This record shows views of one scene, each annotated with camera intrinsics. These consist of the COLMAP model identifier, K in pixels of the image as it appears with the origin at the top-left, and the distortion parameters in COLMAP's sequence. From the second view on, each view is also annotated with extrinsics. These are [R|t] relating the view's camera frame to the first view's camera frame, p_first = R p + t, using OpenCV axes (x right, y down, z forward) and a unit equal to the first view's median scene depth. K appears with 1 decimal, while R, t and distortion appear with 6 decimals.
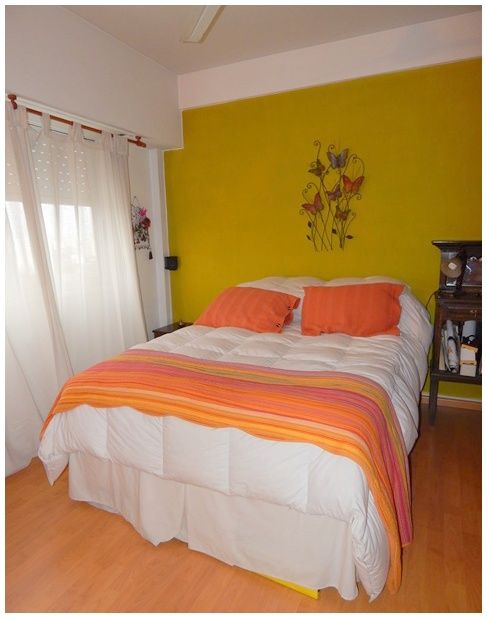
lens RADIAL K [[427.2, 0, 243.5], [0, 427.2, 310.5], [0, 0, 1]] dist [0.000074, -0.000395]
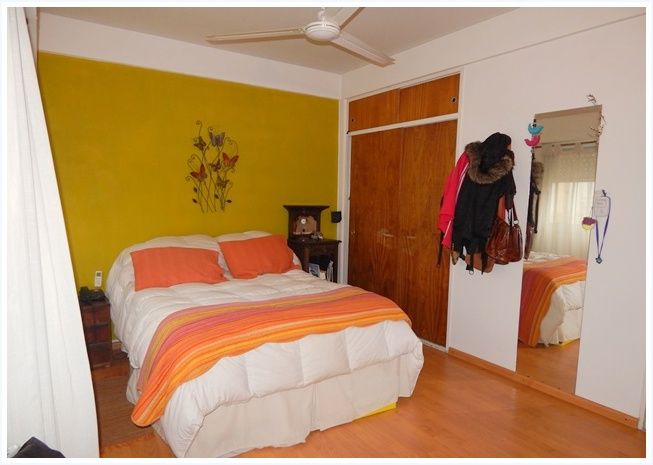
lens RADIAL K [[427.5, 0, 325.8], [0, 427.5, 233.2], [0, 0, 1]] dist [-0.002036, -0.000127]
pose [[0.503383, -0.049802, 0.862627, -0.694310], [0.122970, 0.992305, -0.014470, -0.024870], [-0.855269, 0.113361, 0.505633, 0.127680]]
